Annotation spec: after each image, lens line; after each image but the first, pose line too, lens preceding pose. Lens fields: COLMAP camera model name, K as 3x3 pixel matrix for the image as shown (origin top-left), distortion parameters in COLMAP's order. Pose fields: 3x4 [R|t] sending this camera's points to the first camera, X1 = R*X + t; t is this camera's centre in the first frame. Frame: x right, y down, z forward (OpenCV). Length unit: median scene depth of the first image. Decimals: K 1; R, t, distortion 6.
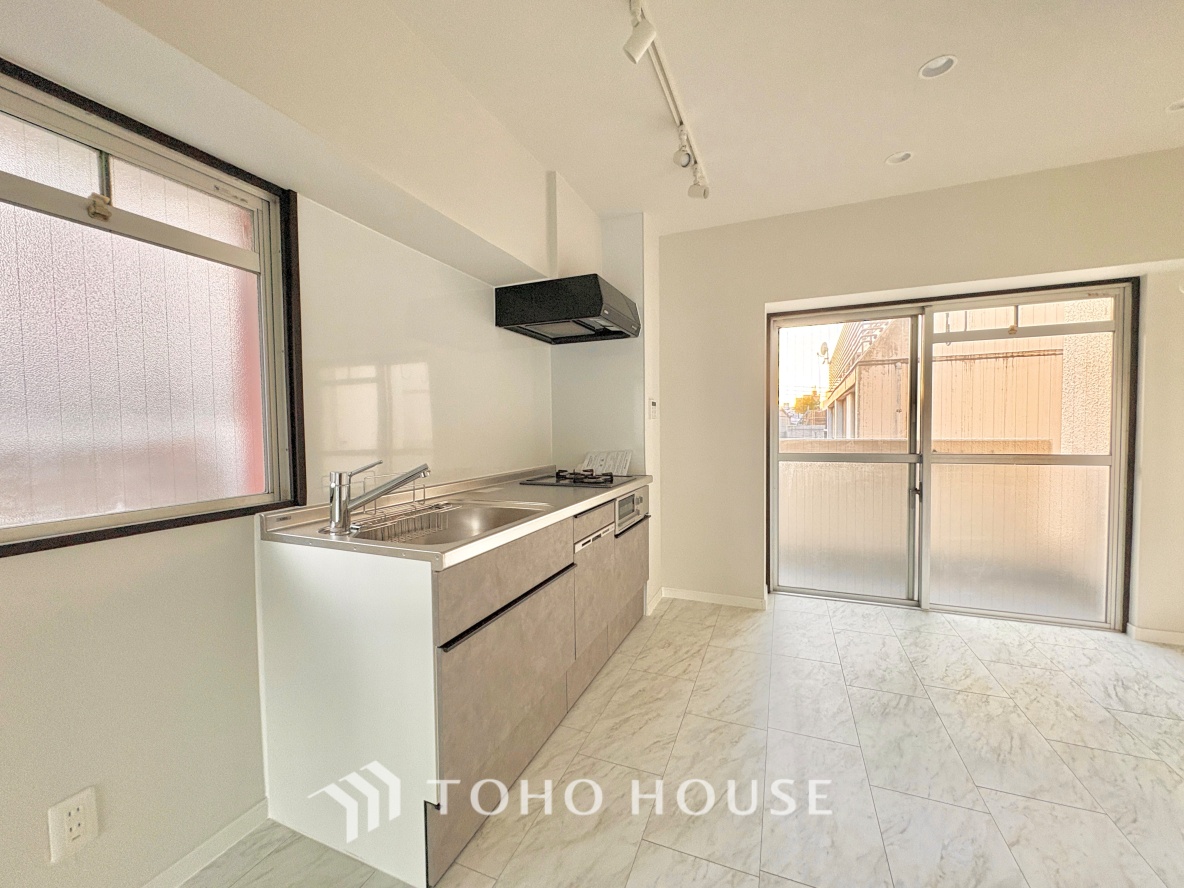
lens RADIAL K [[470.1, 0, 596.5], [0, 470.1, 443.0], [0, 0, 1]] dist [0.000594, -0.000077]
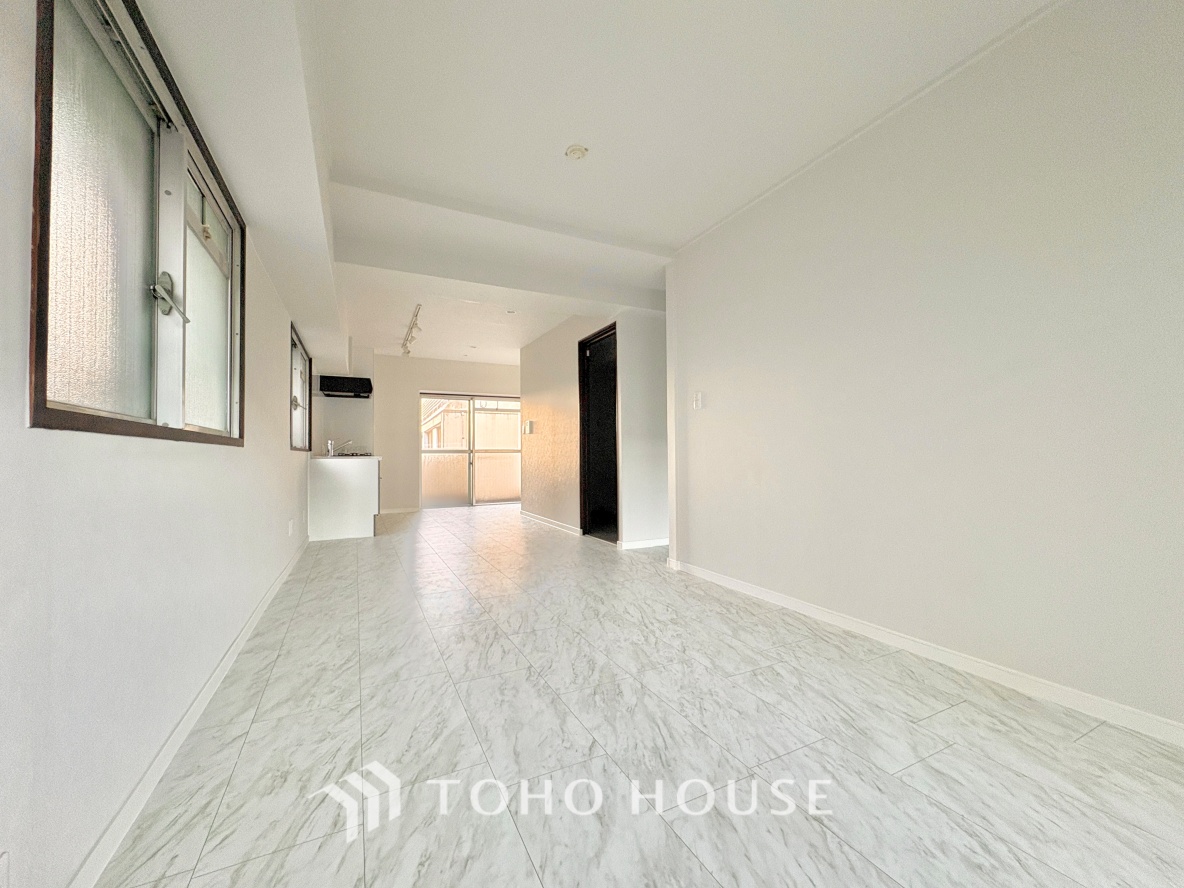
lens RADIAL K [[470.1, 0, 592.7], [0, 470.1, 445.5], [0, 0, 1]] dist [0.000594, -0.000077]
pose [[0.662103, 0.024240, 0.749021, -1.522736], [0.024635, 0.998233, -0.054081, 0.273174], [-0.749008, 0.054259, 0.660335, -2.264916]]
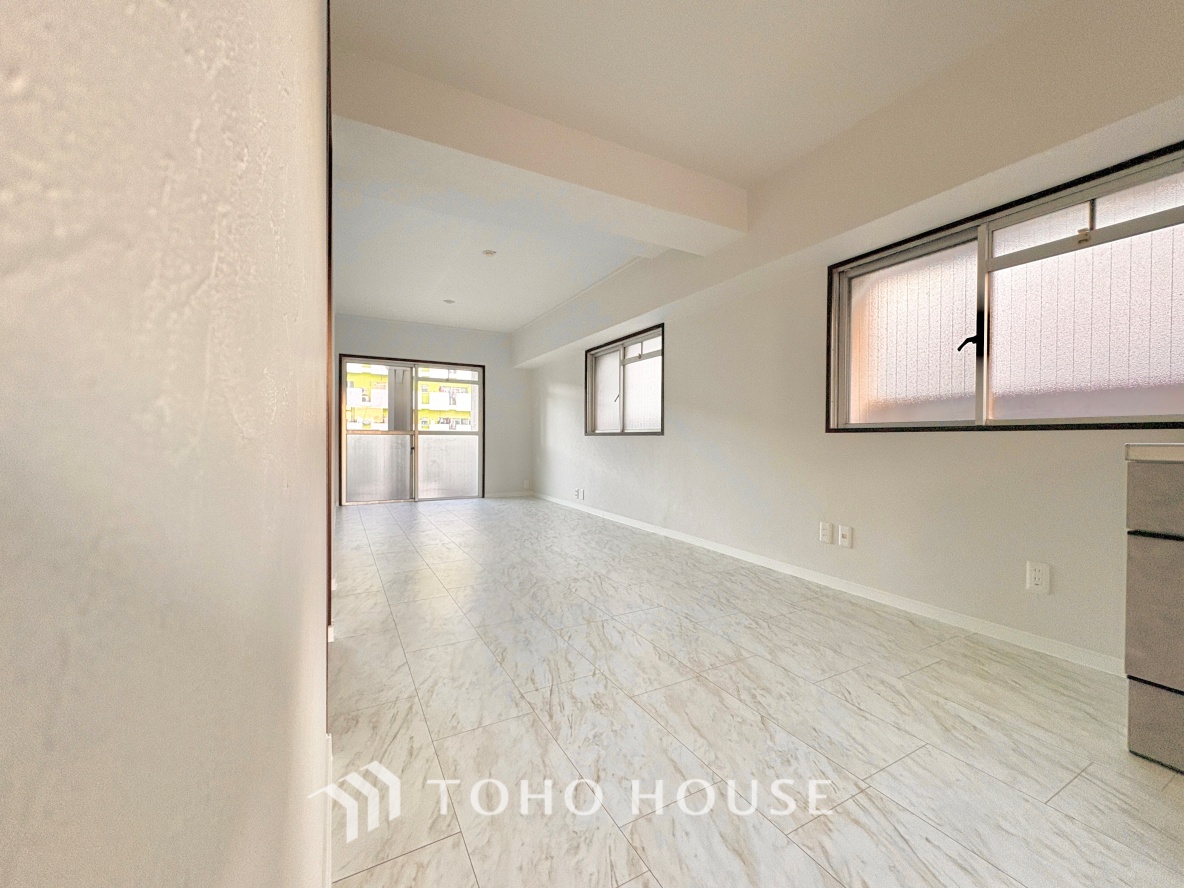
lens RADIAL K [[470.1, 0, 591.1], [0, 470.1, 439.5], [0, 0, 1]] dist [0.000594, -0.000077]
pose [[-0.639555, 0.011206, -0.768664, 0.875737], [-0.023037, 0.999165, 0.033734, 0.137562], [0.768400, 0.039282, -0.638763, 0.466379]]
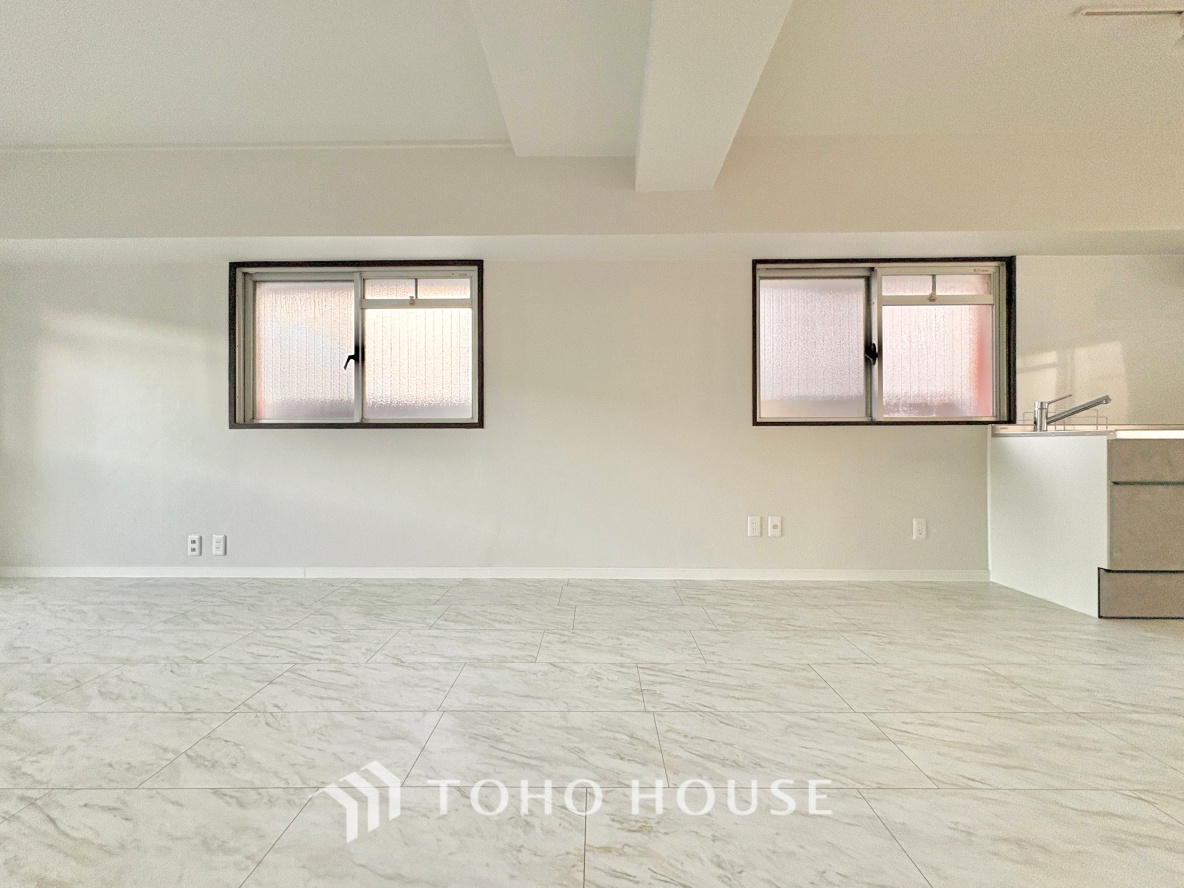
lens RADIAL K [[470.1, 0, 592.4], [0, 470.1, 444.0], [0, 0, 1]] dist [0.000594, -0.000077]
pose [[0.362402, 0.008337, -0.931984, 0.420160], [-0.034391, 0.999399, -0.004432, 0.236203], [0.931387, 0.033658, 0.362471, -1.022549]]
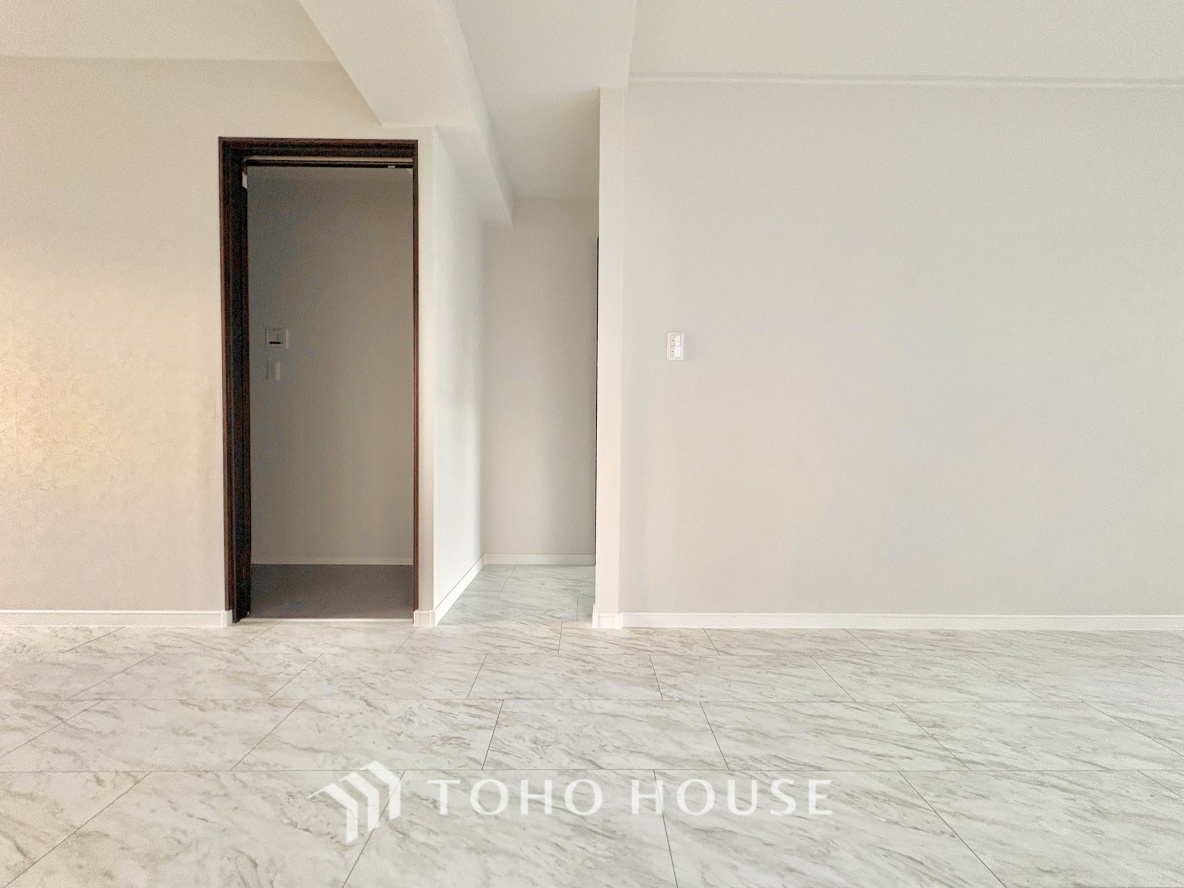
lens RADIAL K [[470.1, 0, 594.5], [0, 470.1, 443.1], [0, 0, 1]] dist [0.000594, -0.000077]
pose [[-0.387179, -0.009800, 0.921952, -0.834669], [0.027084, 0.999391, 0.021997, 0.210113], [-0.921607, 0.033487, -0.386678, -0.692895]]
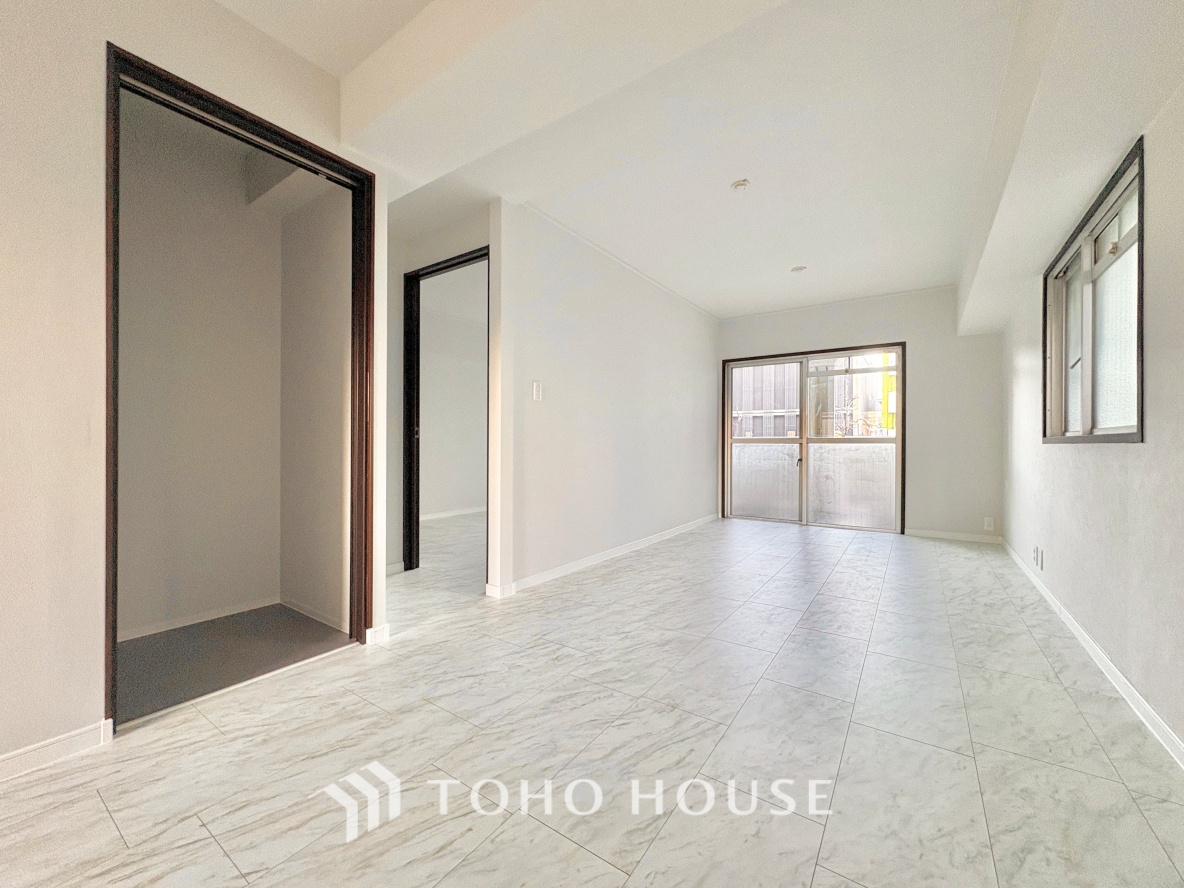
lens RADIAL K [[470.1, 0, 592.3], [0, 470.1, 443.4], [0, 0, 1]] dist [0.000594, -0.000077]
pose [[-0.975070, 0.011597, 0.221596, -0.404786], [0.018267, 0.999439, 0.028076, 0.147863], [-0.221146, 0.031424, -0.974734, 0.293928]]
